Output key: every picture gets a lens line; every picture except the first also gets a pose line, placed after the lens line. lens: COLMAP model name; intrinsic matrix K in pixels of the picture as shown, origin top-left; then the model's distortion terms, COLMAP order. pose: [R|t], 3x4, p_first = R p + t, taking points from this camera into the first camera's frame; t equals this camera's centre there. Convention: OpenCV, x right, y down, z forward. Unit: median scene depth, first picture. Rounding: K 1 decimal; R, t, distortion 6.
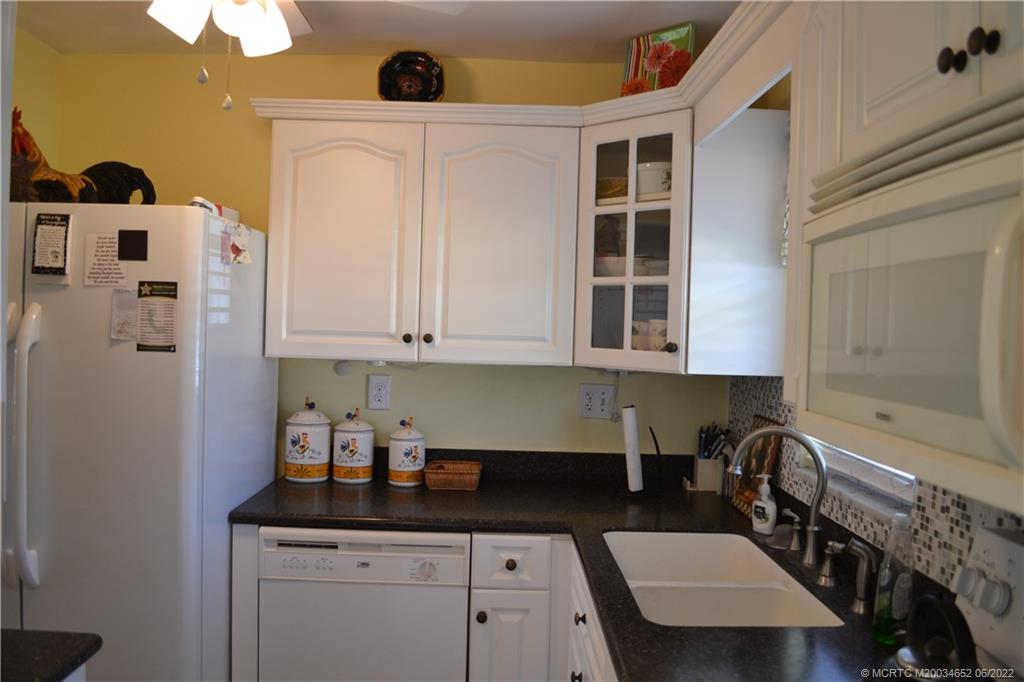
lens RADIAL K [[821.3, 0, 512.0], [0, 821.3, 341.0], [0, 0, 1]] dist [-0.075143, 0.001045]
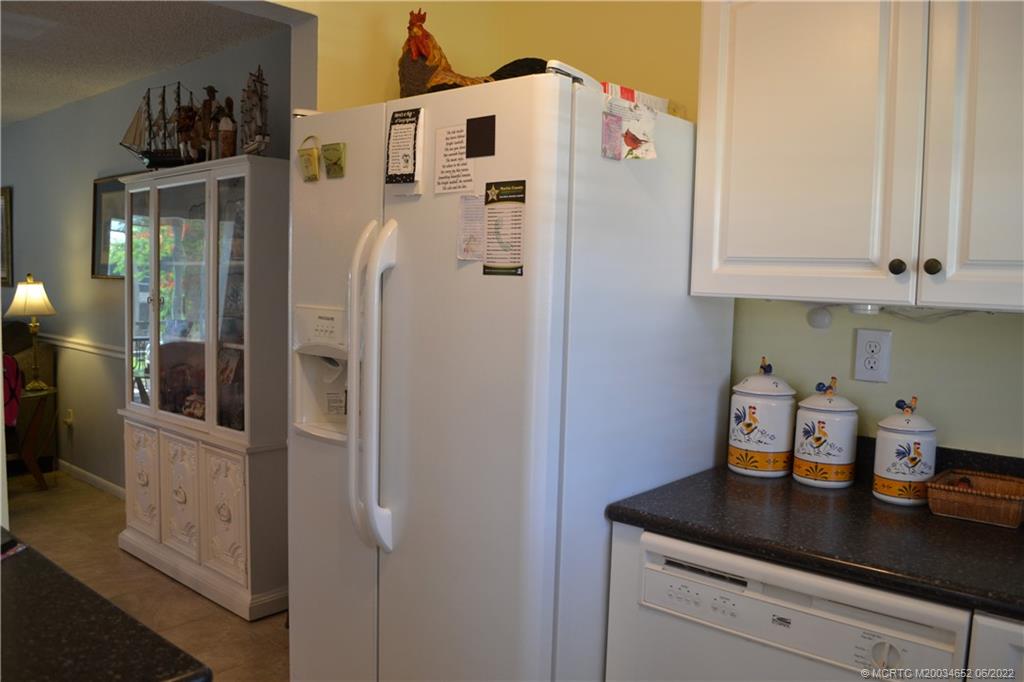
lens RADIAL K [[816.2, 0, 492.1], [0, 816.2, 329.2], [0, 0, 1]] dist [-0.101226, 0.004193]
pose [[0.737747, 0.036129, -0.674109, 0.056146], [-0.022923, 0.999332, 0.028473, 0.036846], [0.674688, -0.005553, 0.738082, 0.390962]]
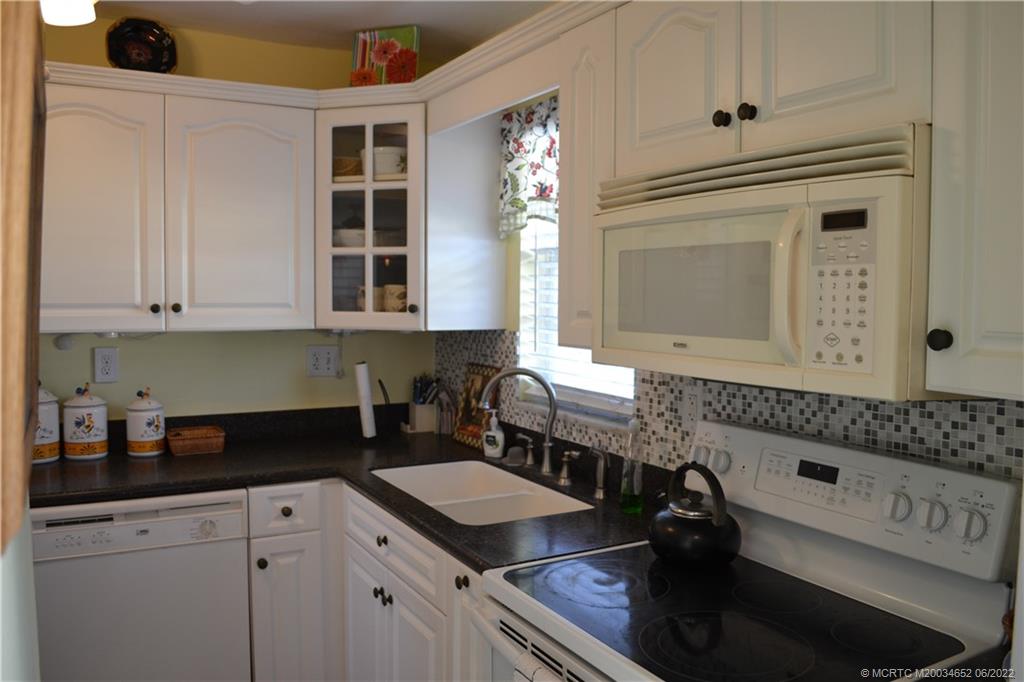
lens RADIAL K [[821.3, 0, 512.0], [0, 821.3, 341.0], [0, 0, 1]] dist [-0.075143, 0.001045]
pose [[0.878438, -0.050464, 0.475184, -0.237935], [0.029447, 0.998235, 0.051575, -0.002015], [-0.476948, -0.031313, 0.878374, -0.094483]]
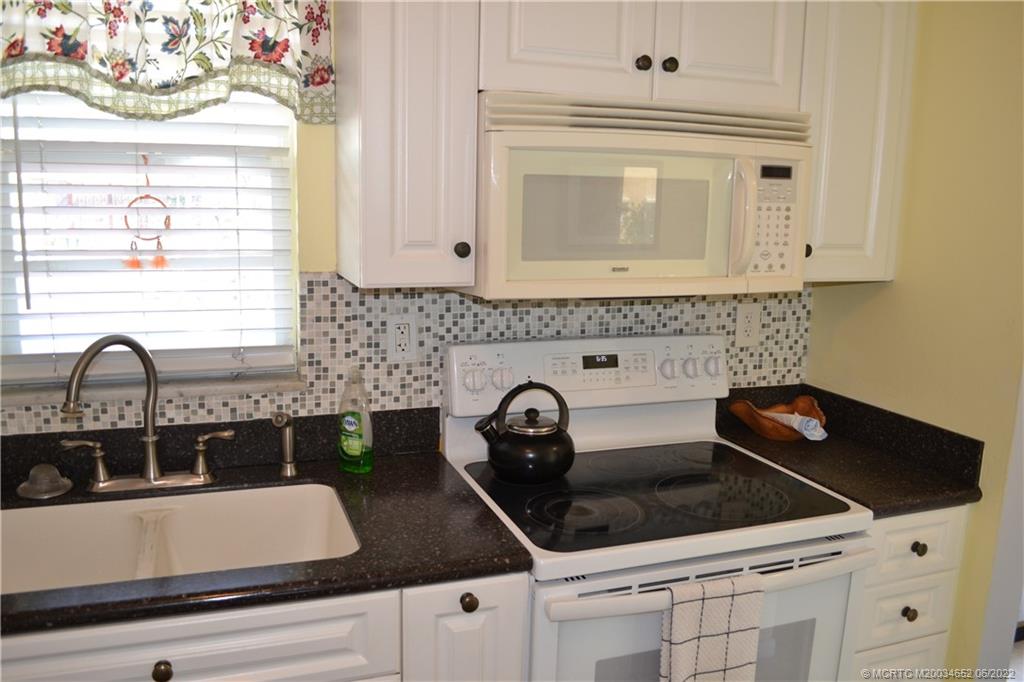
lens RADIAL K [[821.3, 0, 512.0], [0, 821.3, 341.0], [0, 0, 1]] dist [-0.075143, 0.001045]
pose [[-0.327689, -0.201955, 0.922948, -0.445890], [-0.008059, 0.977449, 0.211019, -0.049658], [-0.944751, 0.061711, -0.321927, 0.739942]]
